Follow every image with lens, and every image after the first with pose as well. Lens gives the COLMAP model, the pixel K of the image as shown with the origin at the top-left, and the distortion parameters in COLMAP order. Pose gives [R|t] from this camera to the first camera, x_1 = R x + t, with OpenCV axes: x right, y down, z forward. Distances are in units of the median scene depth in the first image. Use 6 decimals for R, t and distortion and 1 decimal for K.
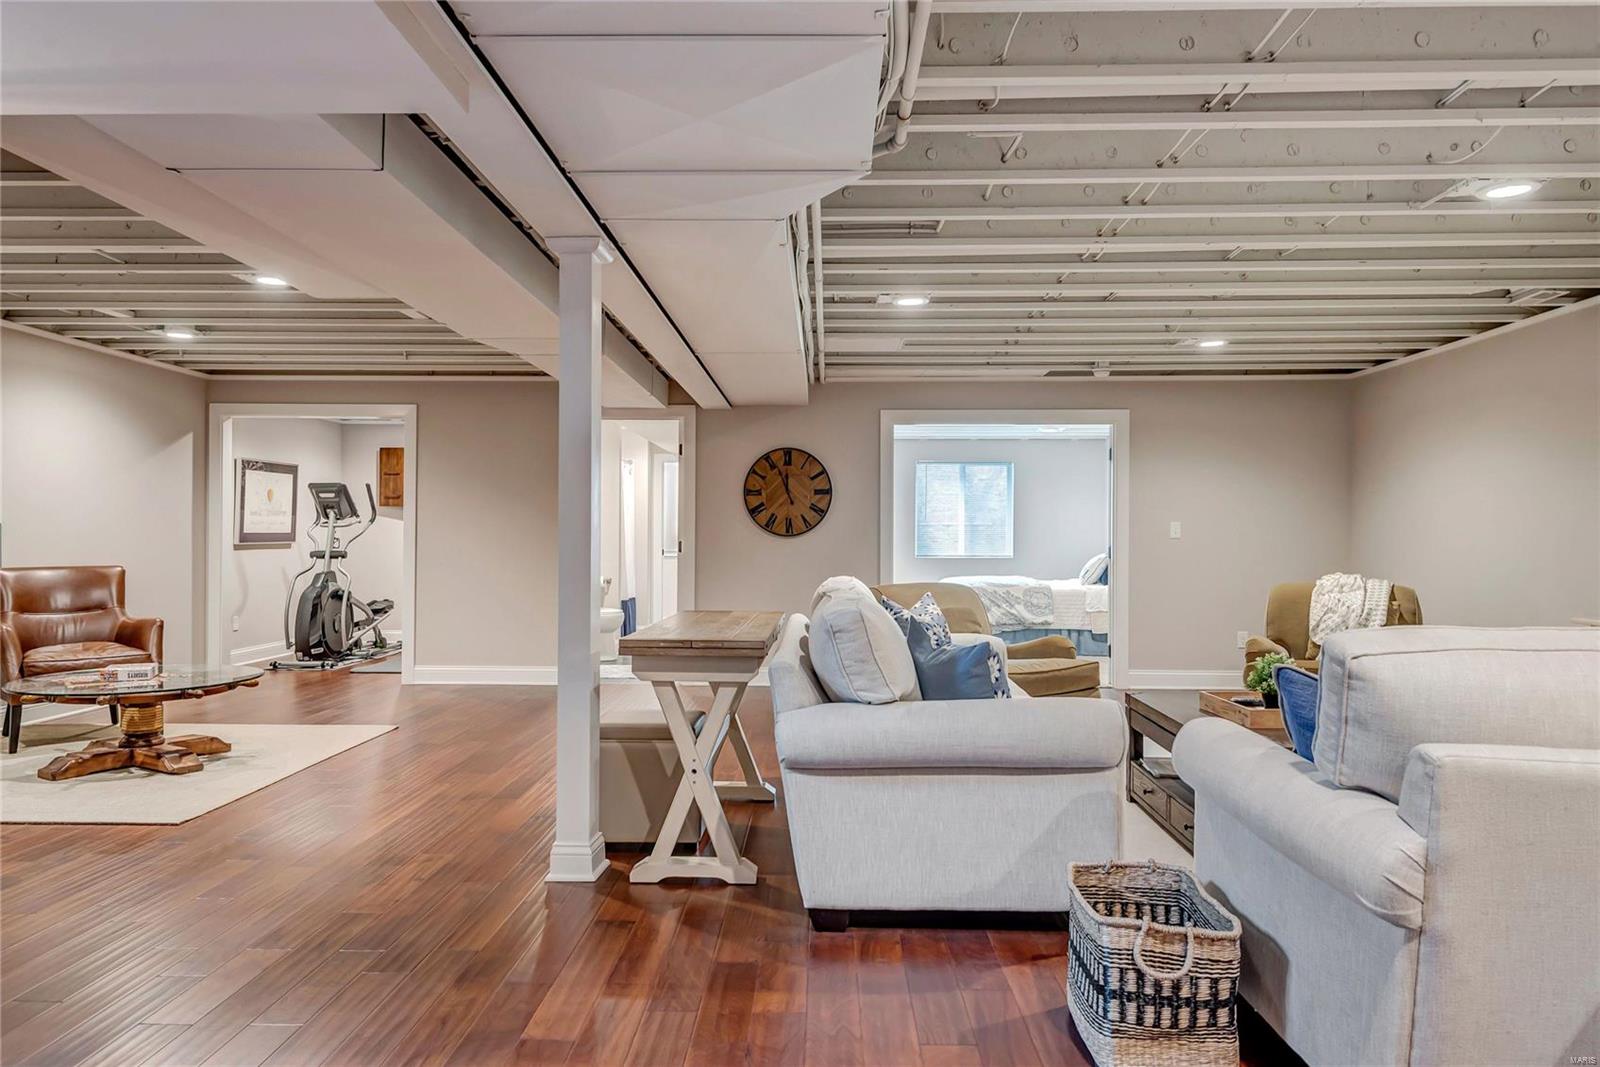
lens RADIAL K [[1106.1, 0, 799.9], [0, 1106.1, 533.3], [0, 0, 1]] dist [0.000188, 0.000093]
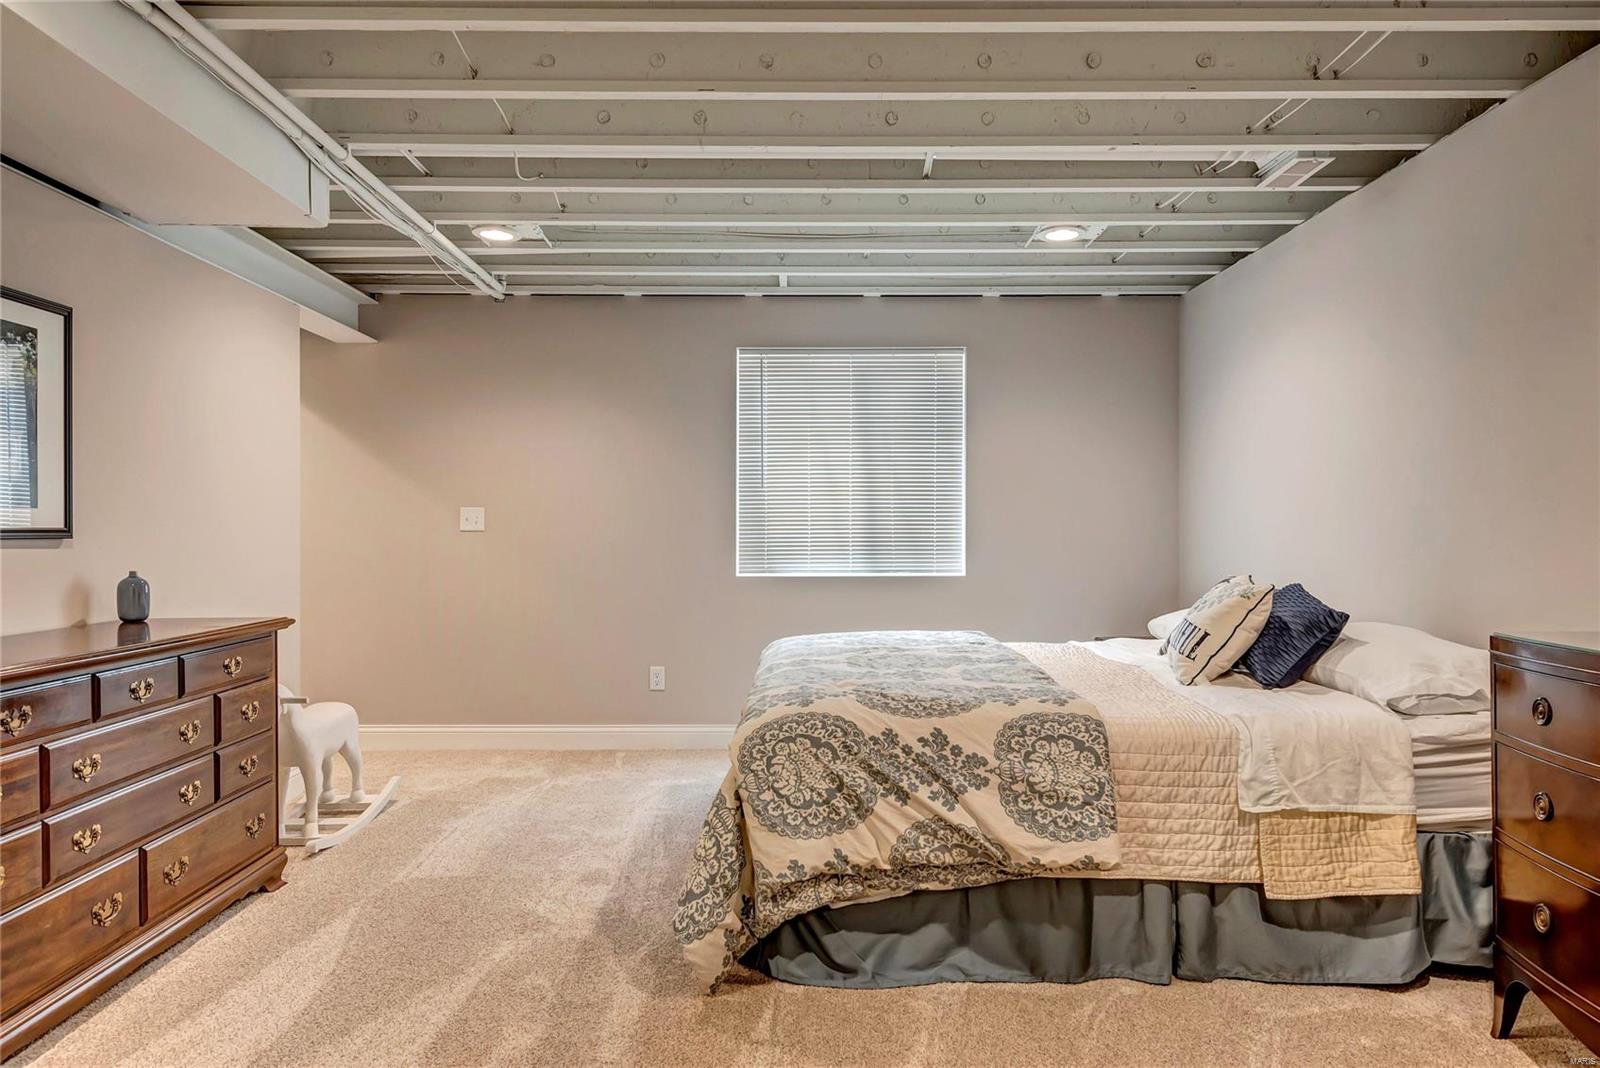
lens RADIAL K [[1106.1, 0, 798.3], [0, 1106.1, 536.8], [0, 0, 1]] dist [0.000188, 0.000093]
pose [[0.999538, -0.000562, 0.030375, 0.147769], [0.000512, 0.999998, 0.001656, 0.005559], [-0.030376, -0.001640, 0.999537, 0.744305]]
